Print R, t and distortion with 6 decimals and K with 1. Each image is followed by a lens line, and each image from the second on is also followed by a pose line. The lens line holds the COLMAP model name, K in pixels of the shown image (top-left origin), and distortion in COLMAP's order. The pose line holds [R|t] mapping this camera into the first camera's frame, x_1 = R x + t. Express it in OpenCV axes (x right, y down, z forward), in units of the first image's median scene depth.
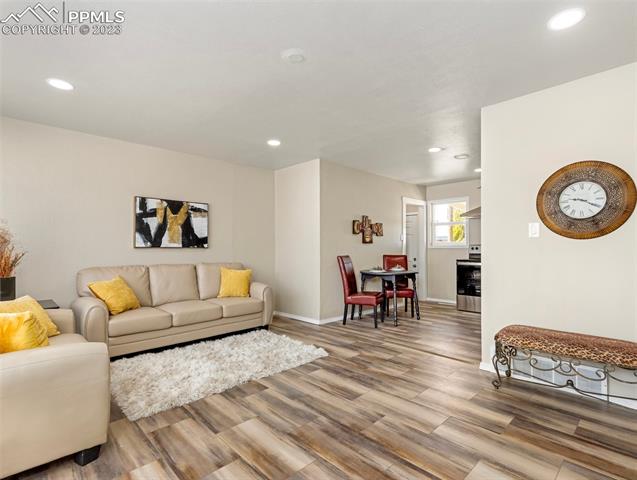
lens RADIAL K [[324.3, 0, 318.5], [0, 324.3, 240.0], [0, 0, 1]] dist [0.005325, 0.000202]
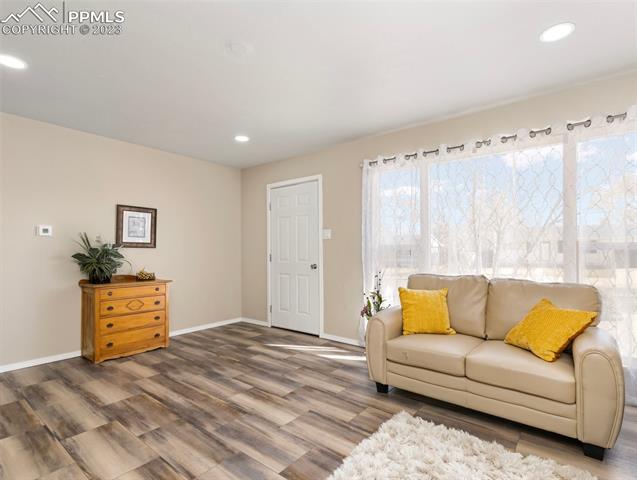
lens RADIAL K [[326.7, 0, 328.6], [0, 326.7, 241.9], [0, 0, 1]] dist [0.014043, -0.000396]
pose [[-0.987380, -0.000240, -0.158371, -0.111226], [0.007045, 0.998942, -0.045437, 0.025058], [0.158214, -0.045979, -0.986334, 1.264037]]
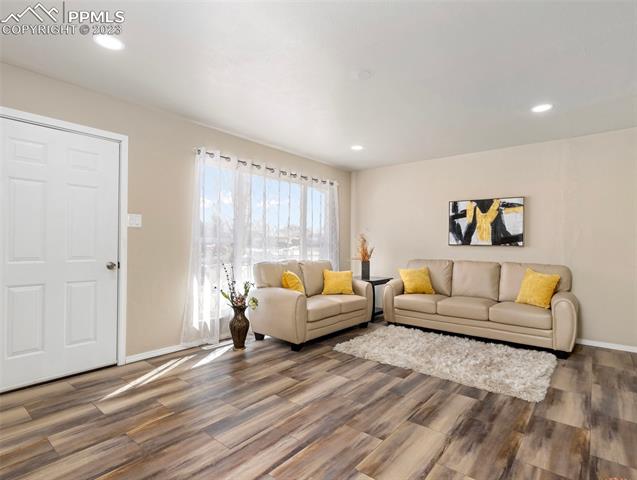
lens RADIAL K [[324.3, 0, 318.5], [0, 324.3, 240.0], [0, 0, 1]] dist [0.005325, 0.000202]
pose [[0.120095, -0.008952, -0.992722, 0.652466], [0.014224, 0.999872, -0.007296, 0.008100], [0.992660, -0.013244, 0.120207, 0.457867]]
